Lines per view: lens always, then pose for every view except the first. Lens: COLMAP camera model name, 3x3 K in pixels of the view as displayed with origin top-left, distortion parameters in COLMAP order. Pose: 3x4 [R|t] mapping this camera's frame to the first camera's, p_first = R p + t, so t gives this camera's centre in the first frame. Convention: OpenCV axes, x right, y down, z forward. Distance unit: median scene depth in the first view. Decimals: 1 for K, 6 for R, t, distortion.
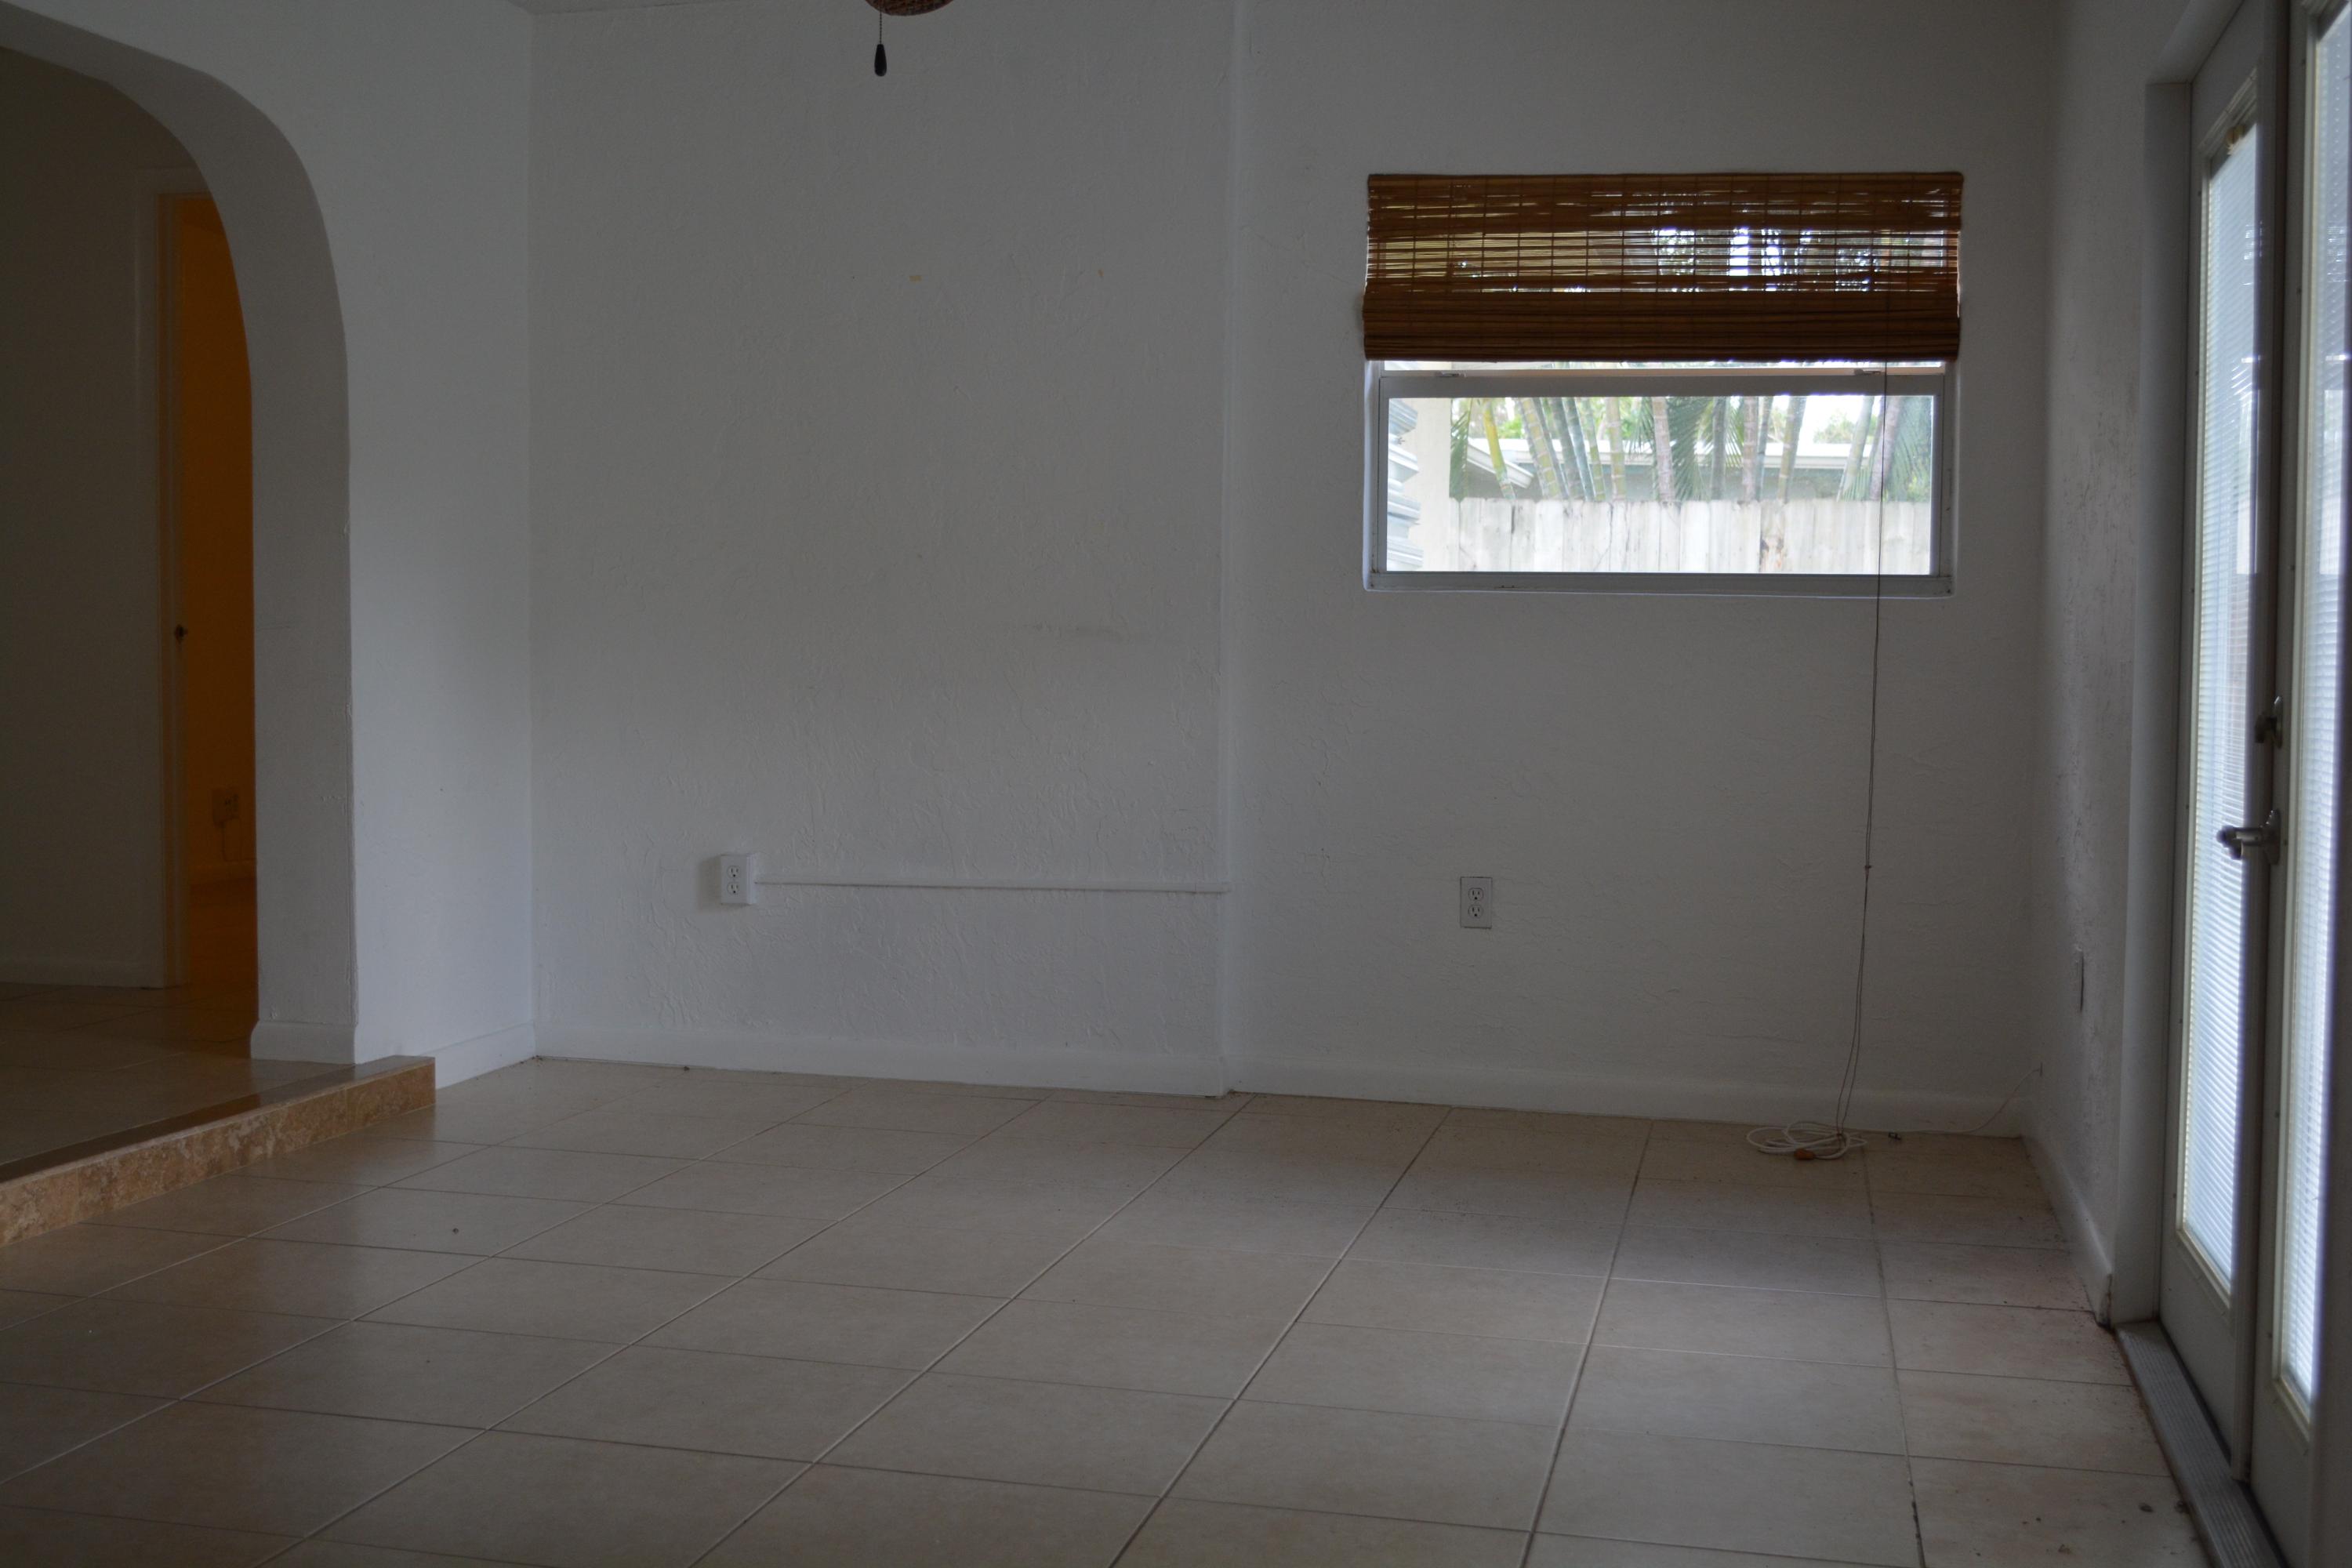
lens RADIAL K [[2748.2, 0, 1170.7], [0, 2748.2, 812.2], [0, 0, 1]] dist [-0.047886, 0.015392]
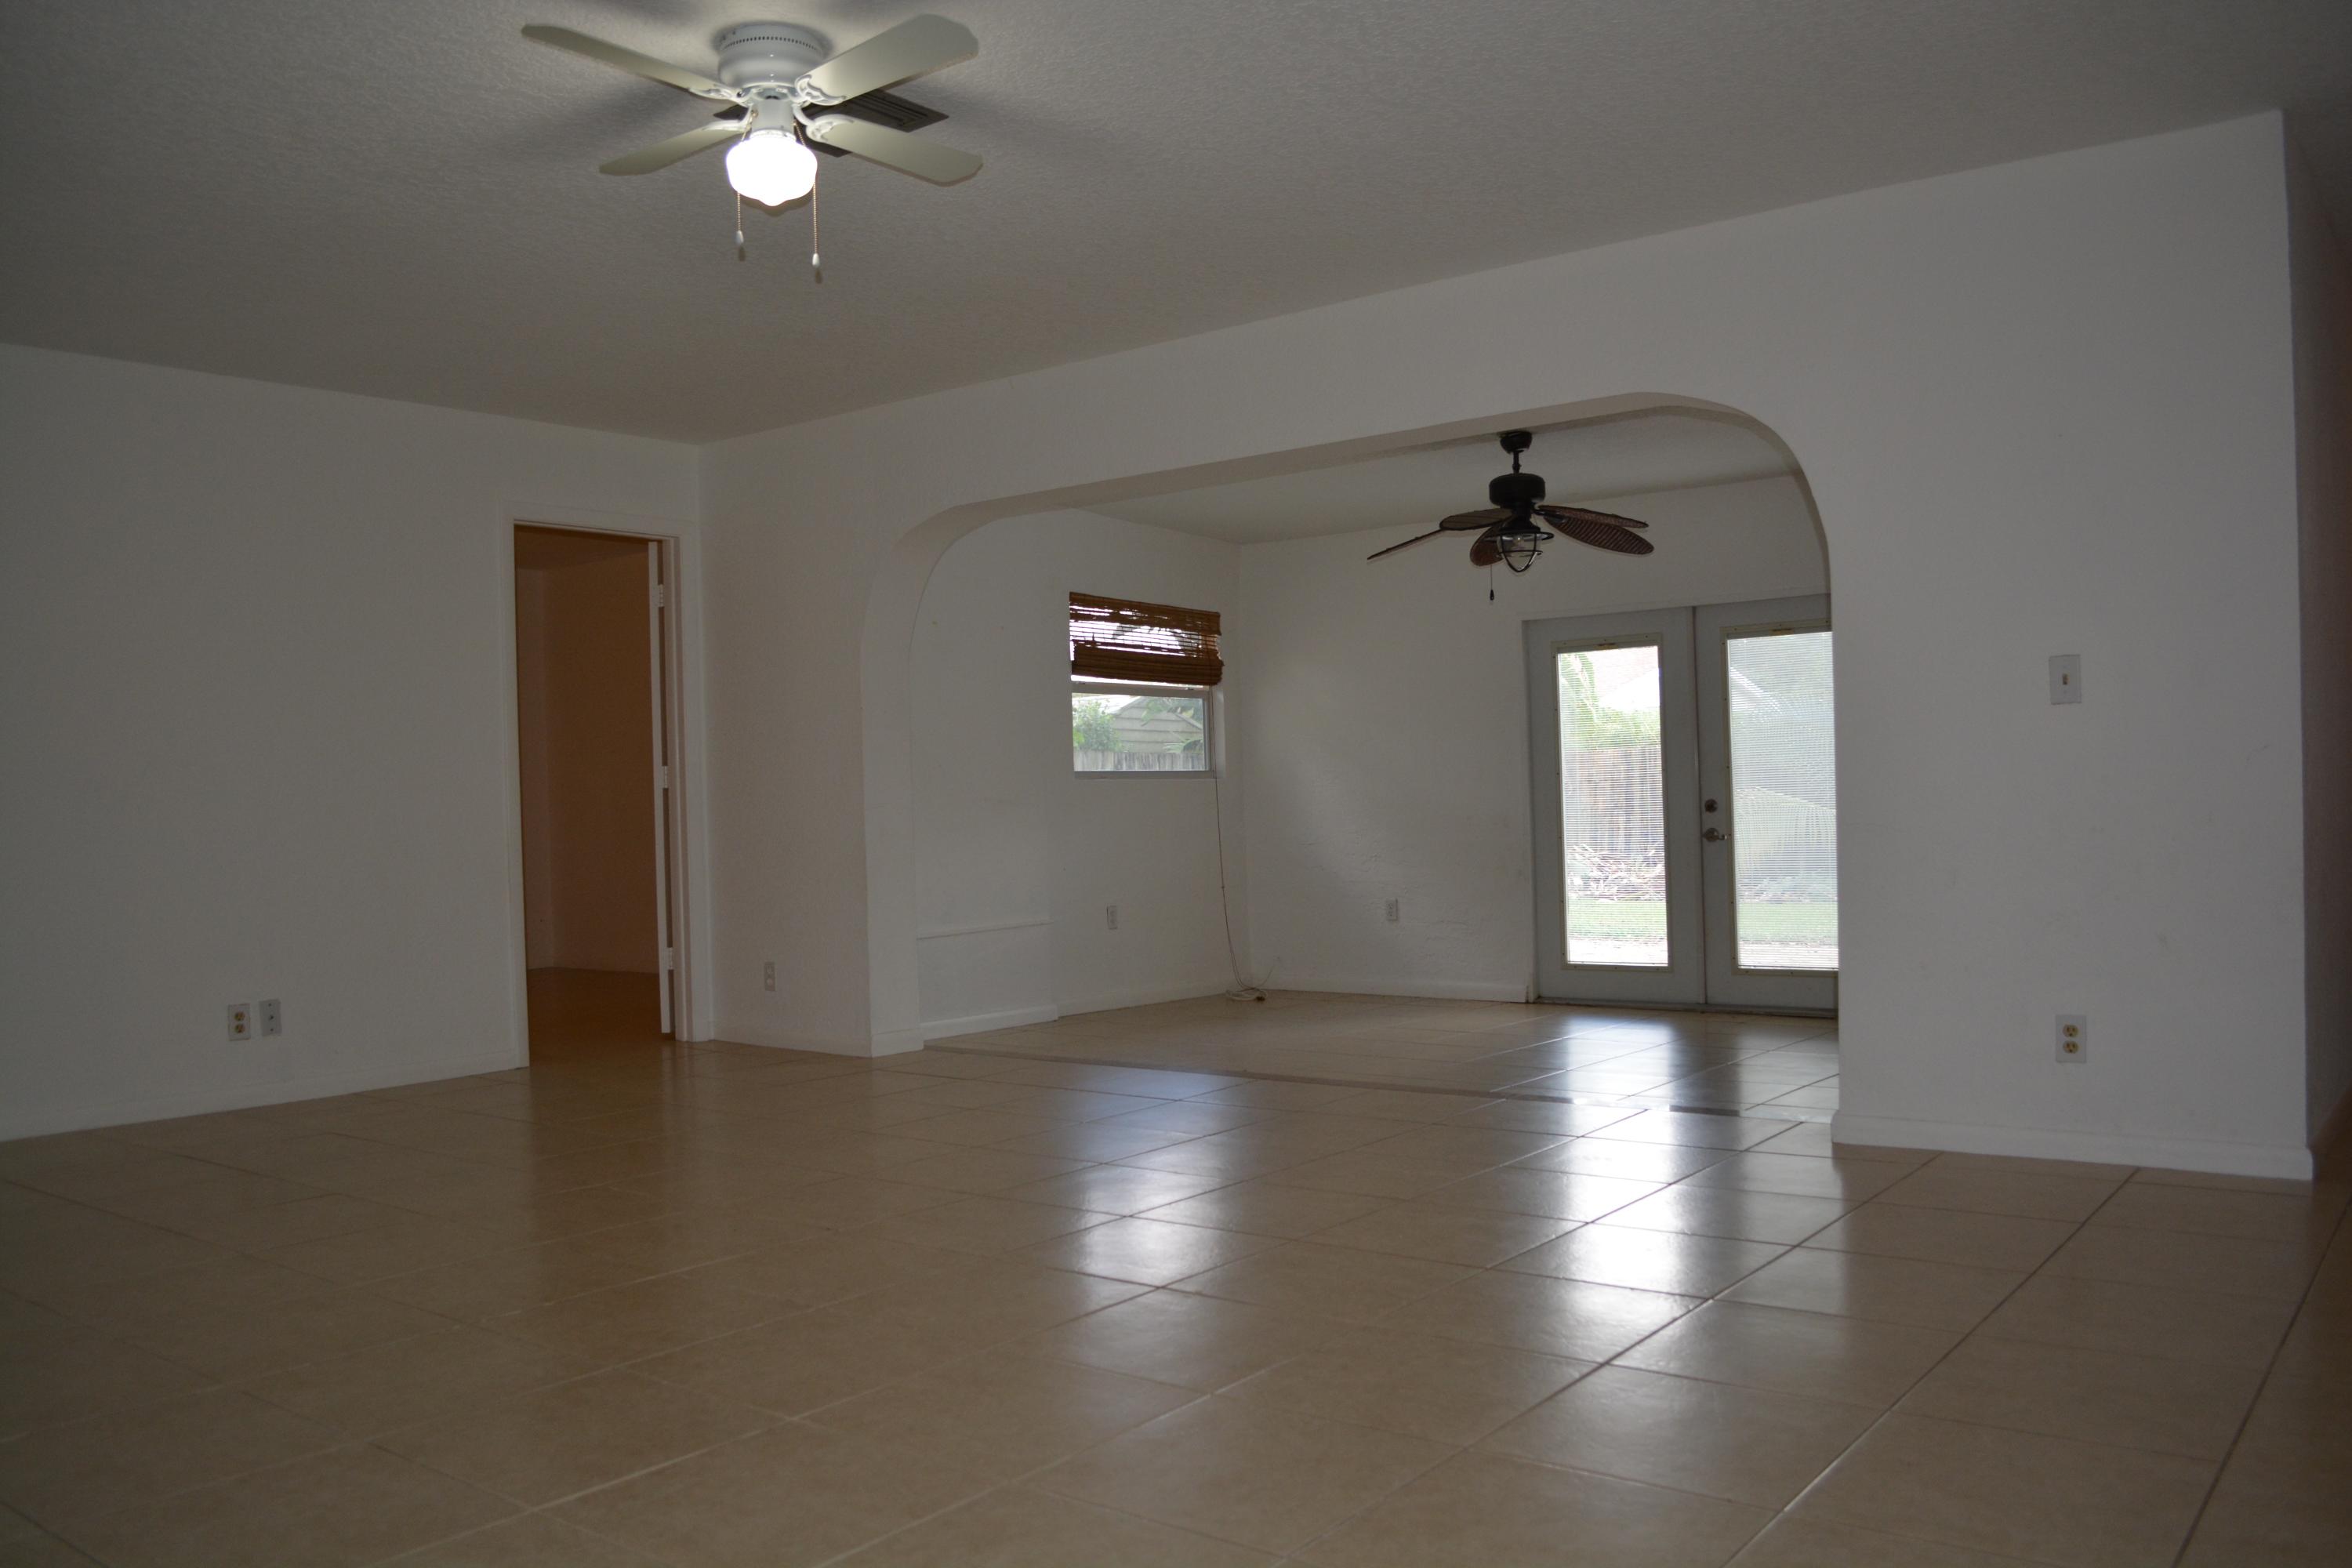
lens RADIAL K [[1860.7, 0, 1178.5], [0, 1860.7, 817.6], [0, 0, 1]] dist [-0.078467, 0.007744]
pose [[0.411032, -0.030047, 0.911126, -1.315431], [0.091270, 0.995791, -0.008335, -0.032529], [-0.907040, 0.086585, 0.412045, 0.333558]]
